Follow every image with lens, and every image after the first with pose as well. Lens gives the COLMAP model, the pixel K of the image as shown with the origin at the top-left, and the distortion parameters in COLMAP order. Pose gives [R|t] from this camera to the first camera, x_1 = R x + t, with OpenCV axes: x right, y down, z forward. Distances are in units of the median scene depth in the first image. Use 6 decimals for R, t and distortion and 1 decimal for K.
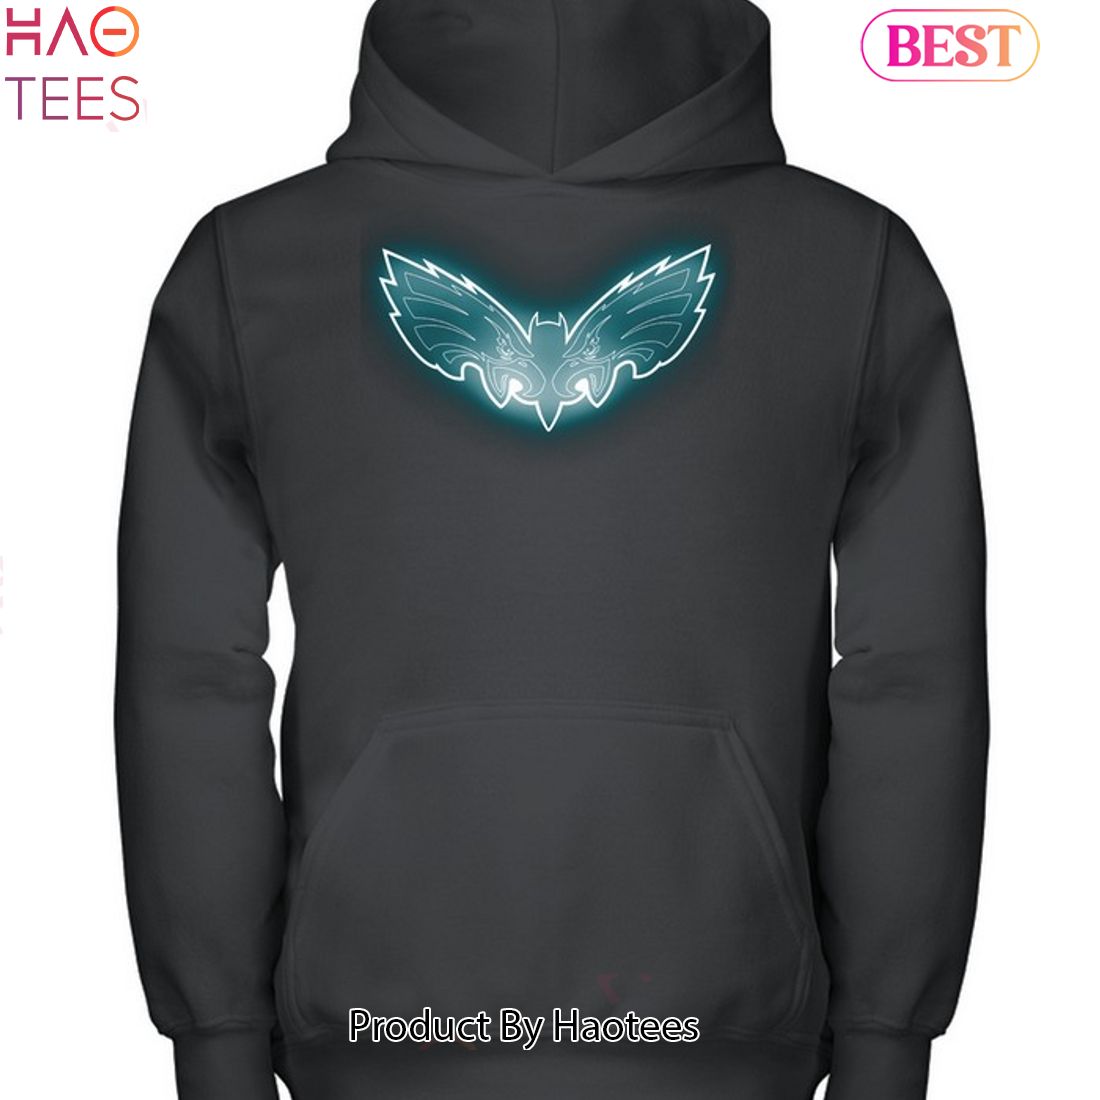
lens RADIAL K [[6349.6, 0, 550.0], [0, 6349.6, 549.1], [0, 0, 1]] dist [0.007425, 0.000000]
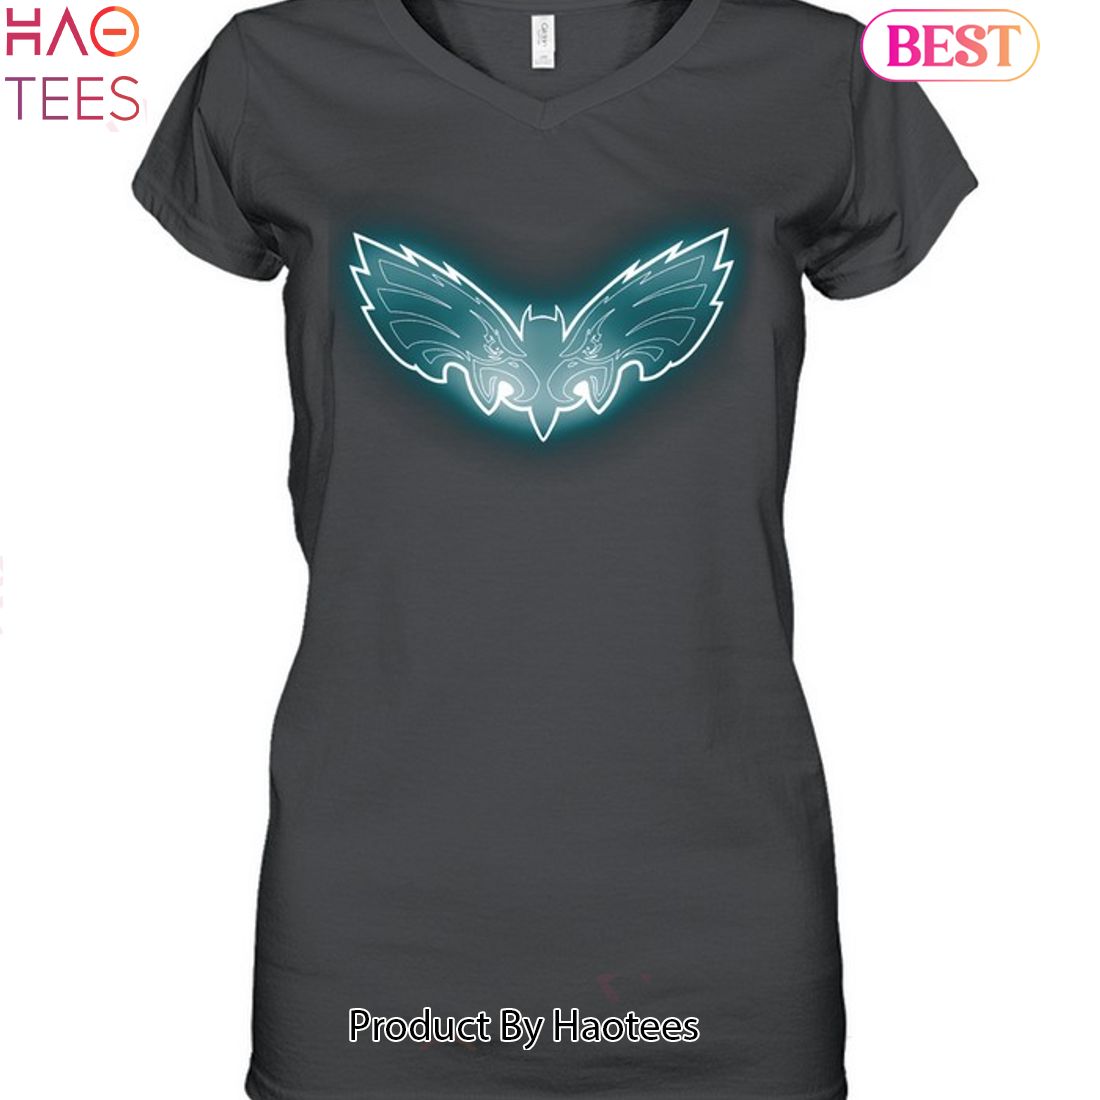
lens RADIAL K [[6349.6, 0, 550.0], [0, 6349.6, 549.8], [0, 0, 1]] dist [0.007425, 0.000000]
pose [[1.000000, -0.000093, 0.000762, 0.000050], [0.000092, 1.000000, 0.000398, -0.003935], [-0.000762, -0.000398, 1.000000, 0.124629]]
